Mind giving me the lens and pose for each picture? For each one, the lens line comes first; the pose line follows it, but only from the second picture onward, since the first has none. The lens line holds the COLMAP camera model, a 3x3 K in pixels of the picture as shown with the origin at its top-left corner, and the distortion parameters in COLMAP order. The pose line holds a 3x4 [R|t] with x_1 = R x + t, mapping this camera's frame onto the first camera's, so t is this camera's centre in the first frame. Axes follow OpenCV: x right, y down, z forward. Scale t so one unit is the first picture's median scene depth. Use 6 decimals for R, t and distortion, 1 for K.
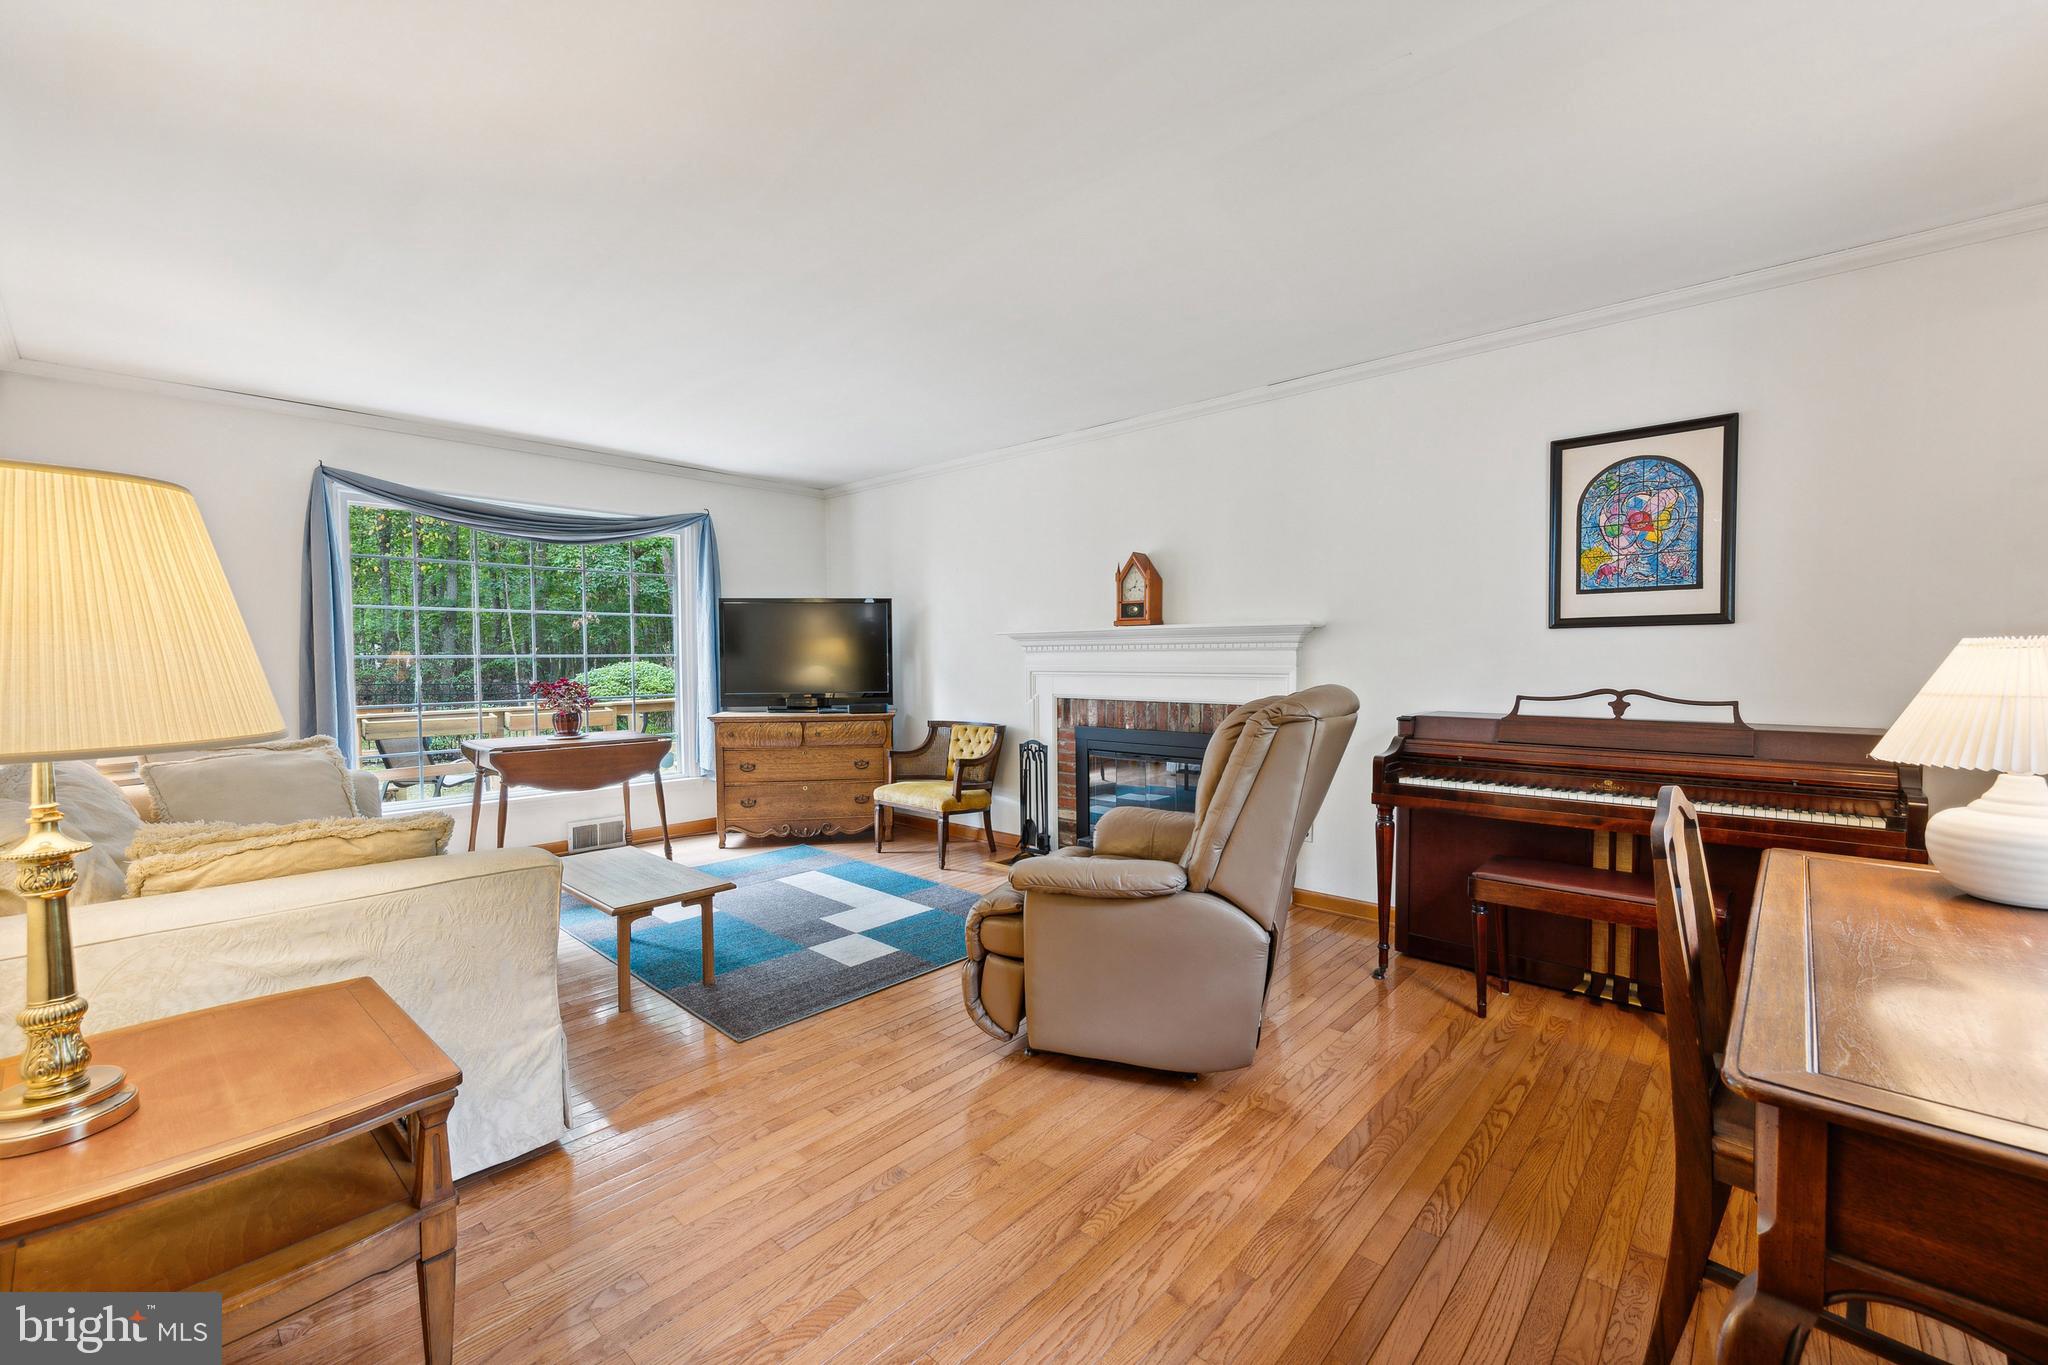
lens RADIAL K [[853.3, 0, 1030.6], [0, 853.3, 669.1], [0, 0, 1]] dist [0.000550, 0.000236]
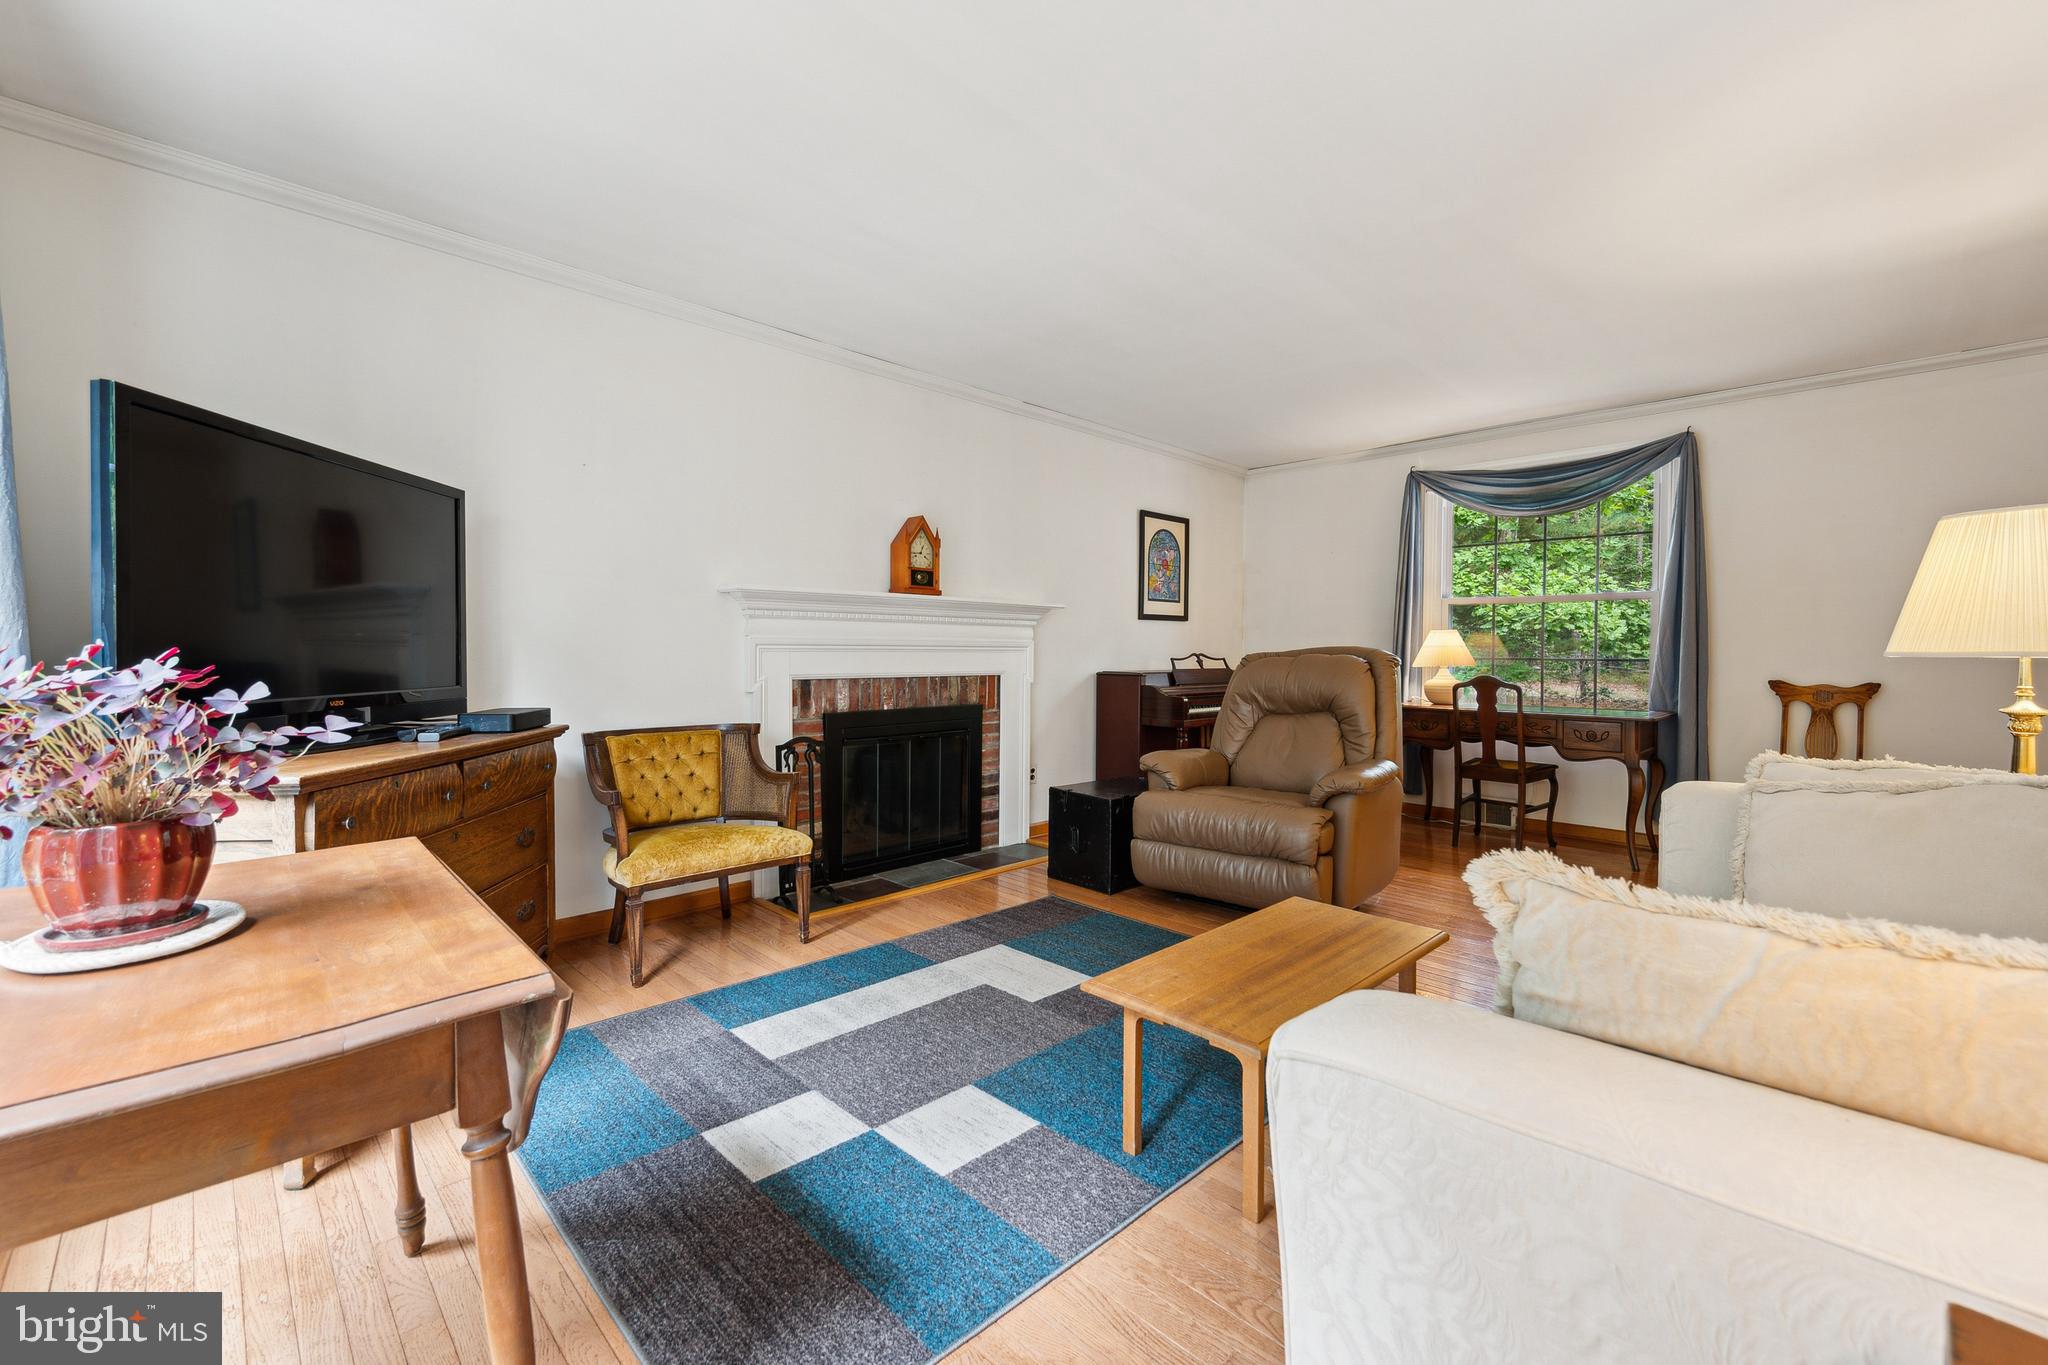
lens RADIAL K [[853.3, 0, 1030.6], [0, 853.3, 669.1], [0, 0, 1]] dist [0.000550, 0.000236]
pose [[0.030030, -0.014238, 0.999448, -0.811419], [0.012021, 0.999831, 0.013882, 0.018288], [-0.999477, 0.011597, 0.030196, 0.867917]]
